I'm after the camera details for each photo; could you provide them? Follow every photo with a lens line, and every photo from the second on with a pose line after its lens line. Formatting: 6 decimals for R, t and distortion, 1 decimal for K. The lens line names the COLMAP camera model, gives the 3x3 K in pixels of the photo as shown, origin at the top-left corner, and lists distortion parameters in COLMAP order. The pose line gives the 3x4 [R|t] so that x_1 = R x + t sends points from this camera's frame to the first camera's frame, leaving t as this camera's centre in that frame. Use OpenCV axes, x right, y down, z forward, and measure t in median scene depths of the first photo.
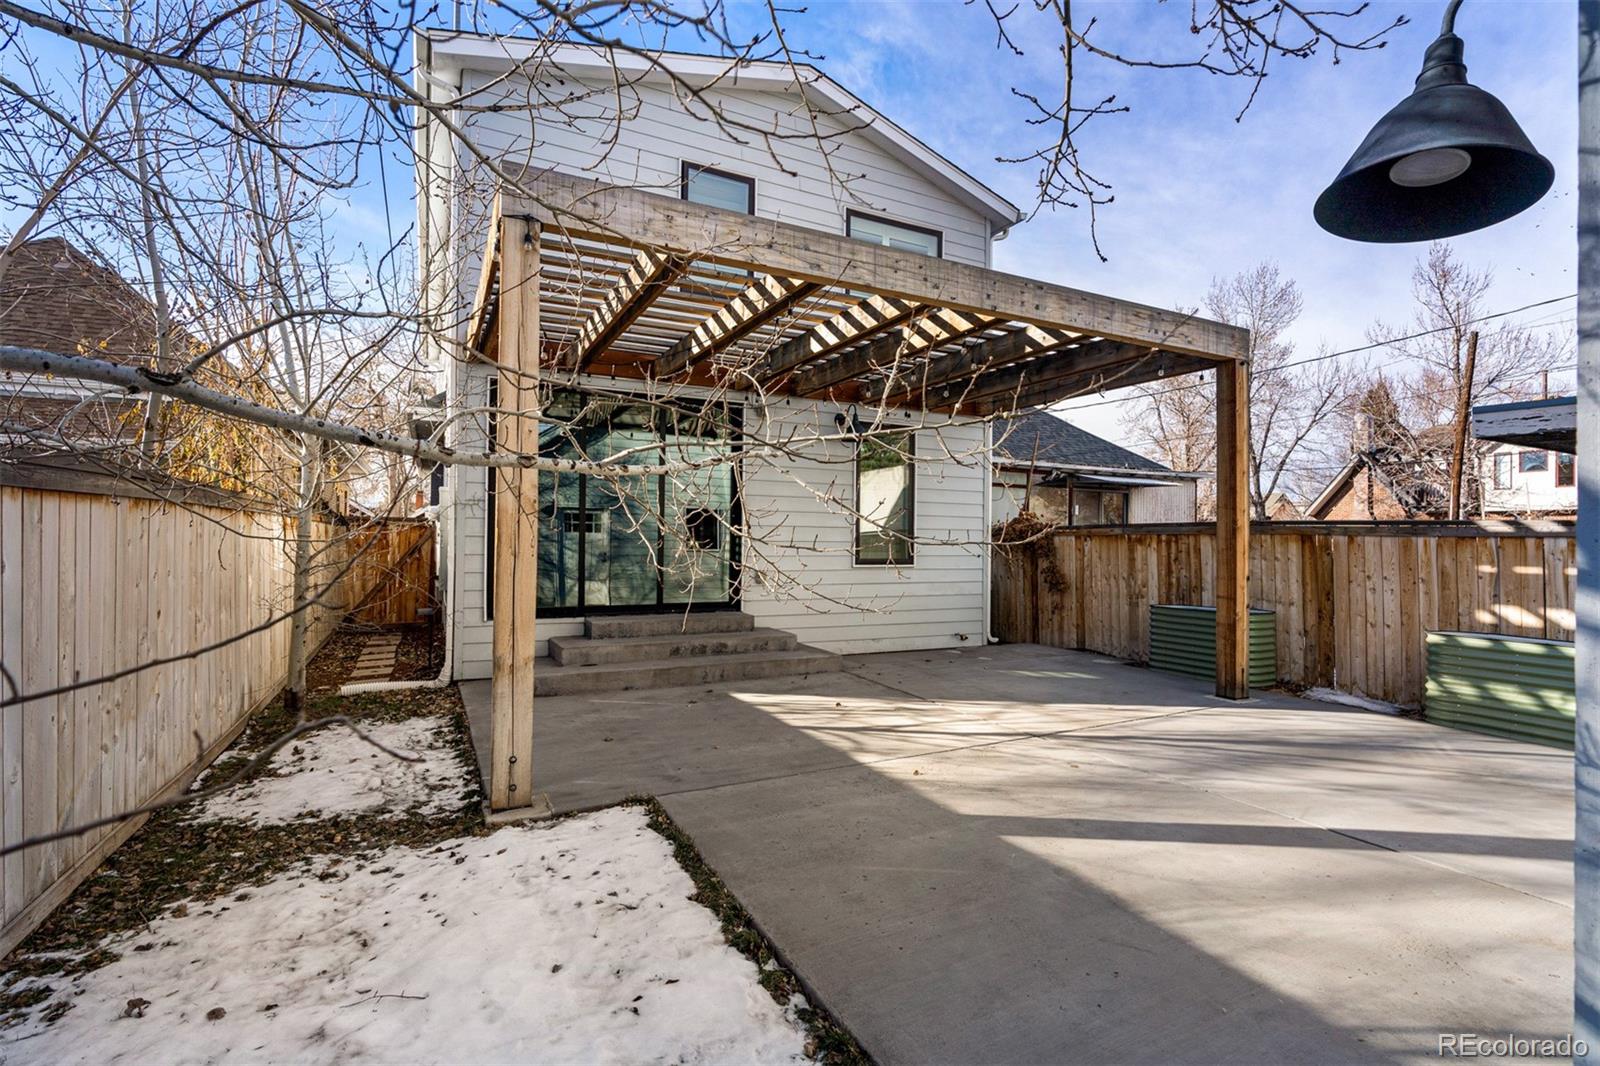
lens RADIAL K [[741.4, 0, 799.5], [0, 741.4, 533.7], [0, 0, 1]] dist [-0.001369, -0.000047]
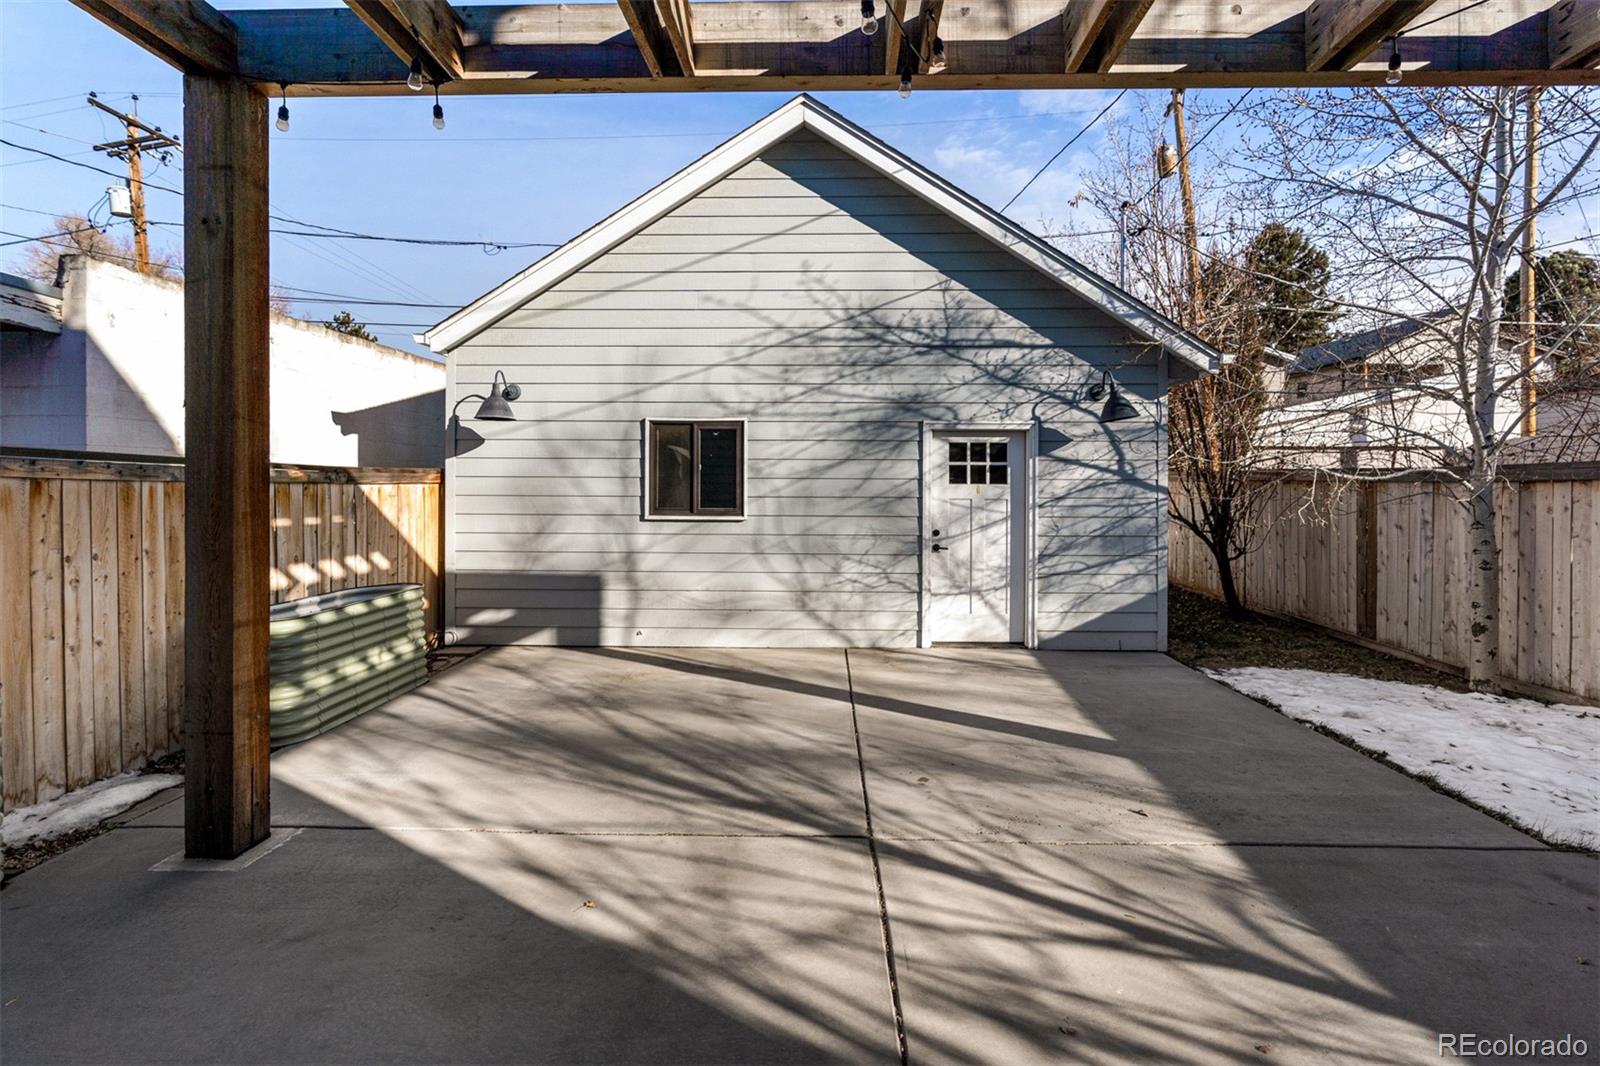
lens RADIAL K [[741.4, 0, 809.6], [0, 741.4, 493.1], [0, 0, 1]] dist [-0.001369, -0.000047]
pose [[-0.881238, -0.017709, 0.472340, 0.104189], [-0.017227, 0.999837, 0.005345, 0.001772], [-0.472358, -0.003427, -0.881400, 1.707385]]
